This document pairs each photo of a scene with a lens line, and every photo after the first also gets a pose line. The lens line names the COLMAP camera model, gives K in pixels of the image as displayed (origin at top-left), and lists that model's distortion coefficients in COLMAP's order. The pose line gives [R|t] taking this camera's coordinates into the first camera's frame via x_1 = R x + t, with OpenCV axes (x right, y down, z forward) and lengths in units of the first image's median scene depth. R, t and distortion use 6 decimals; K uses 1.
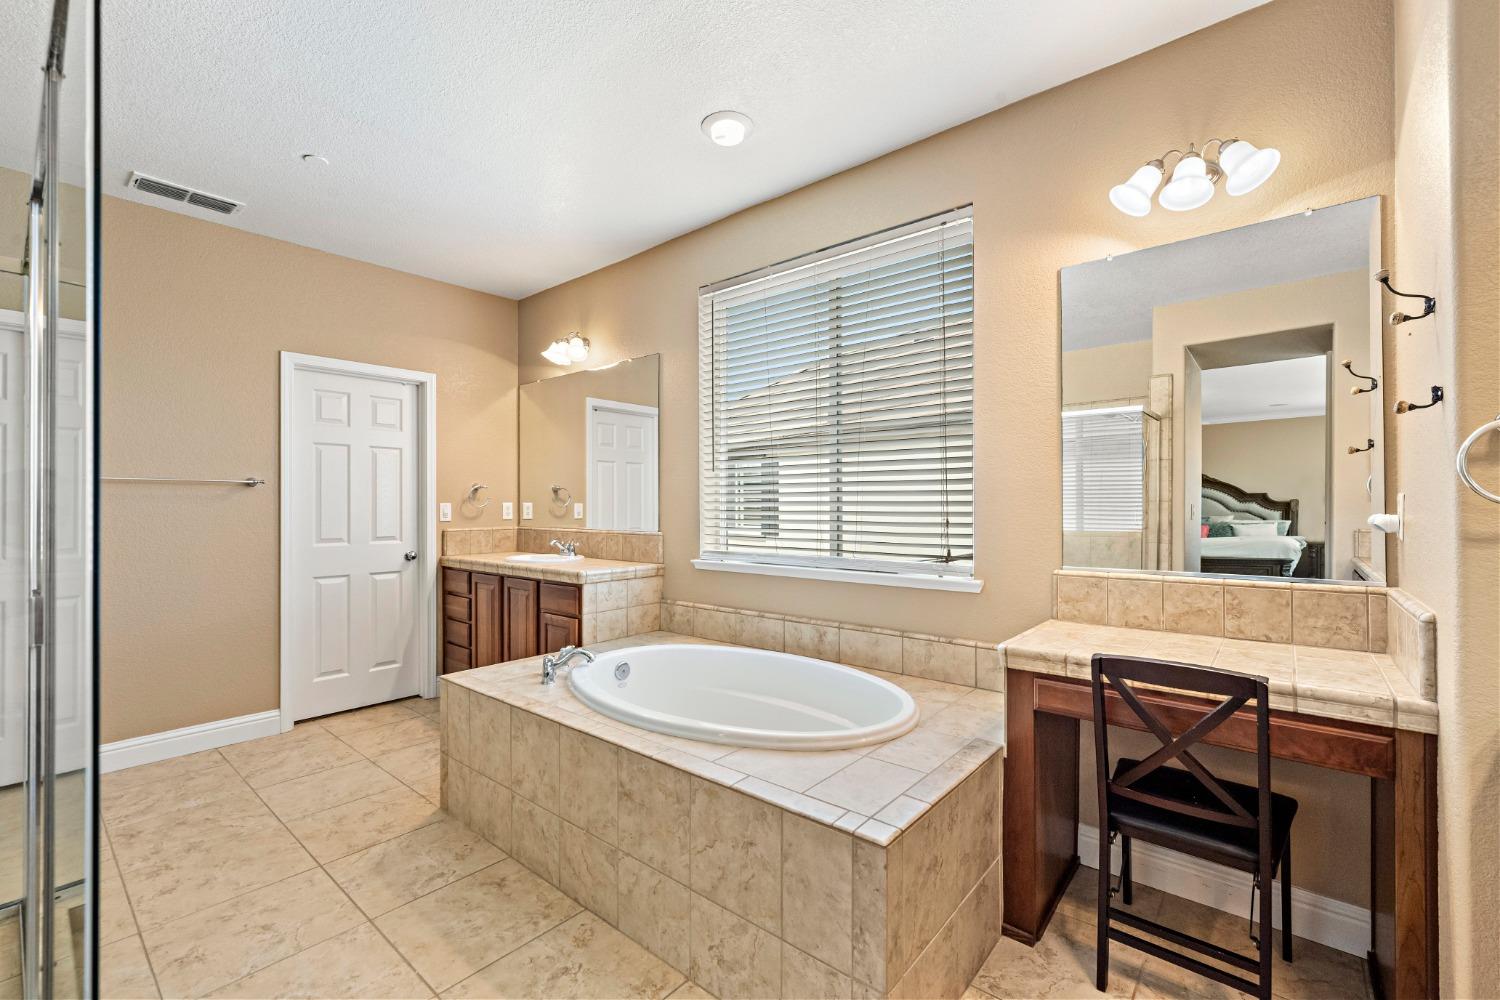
lens RADIAL K [[658.3, 0, 754.2], [0, 658.3, 506.1], [0, 0, 1]] dist [-0.000395, 0.001009]
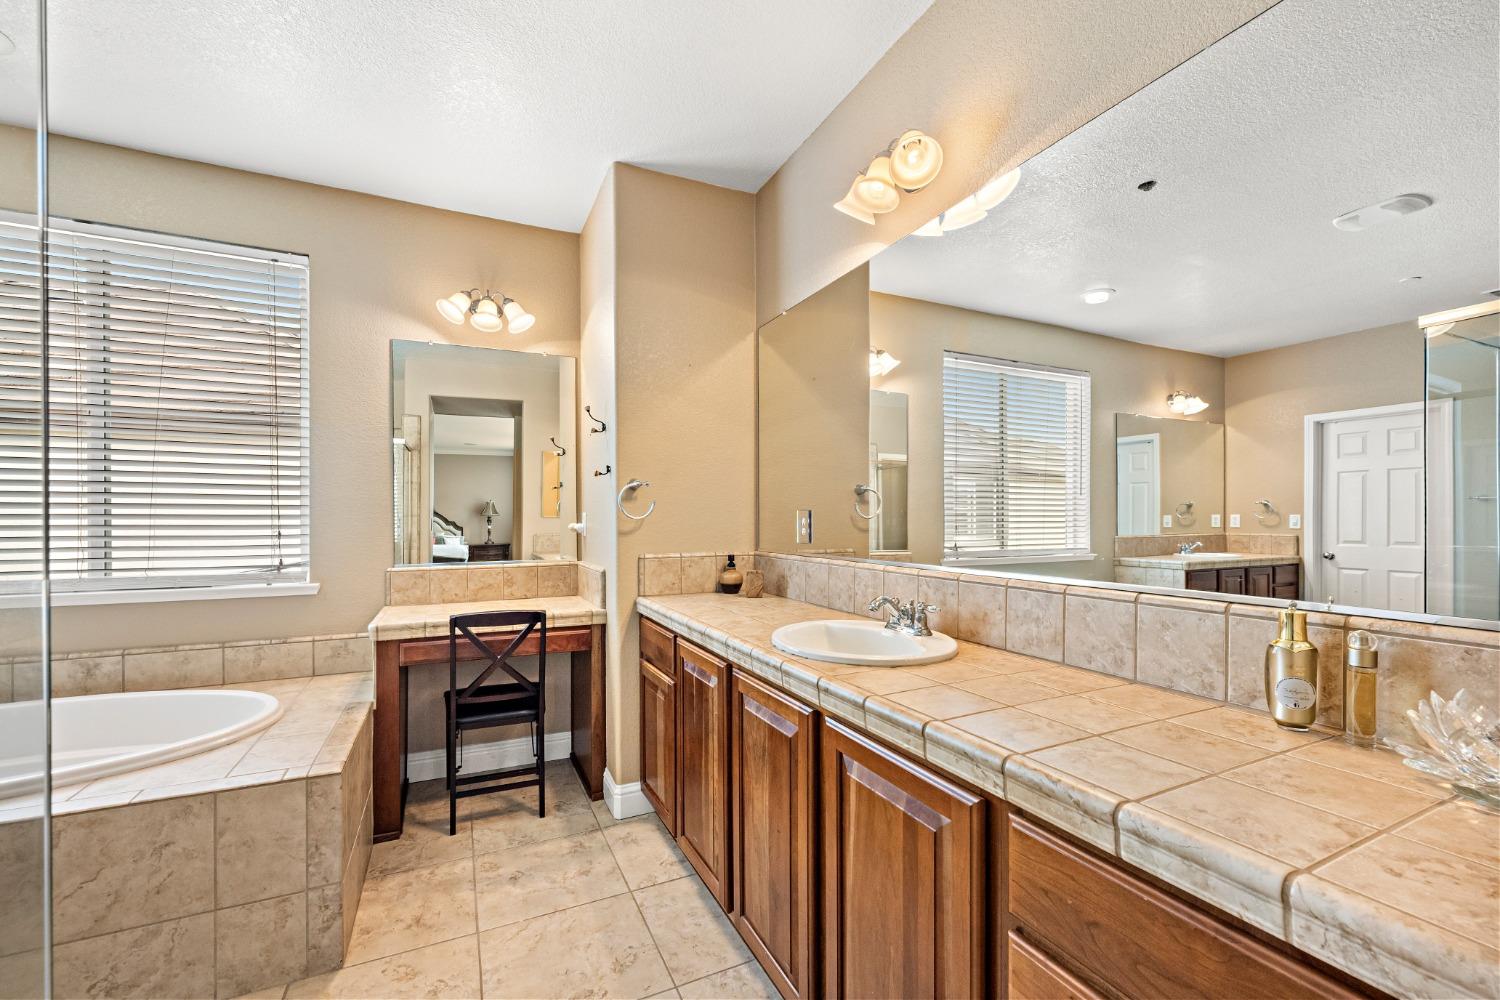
lens RADIAL K [[604.4, 0, 749.1], [0, 604.4, 512.2], [0, 0, 1]] dist [-0.007334, -0.000575]
pose [[0.429346, 0.009728, 0.903088, -0.395144], [0.001498, 0.999933, -0.011483, 0.000974], [-0.903139, 0.006283, 0.429303, -0.200644]]
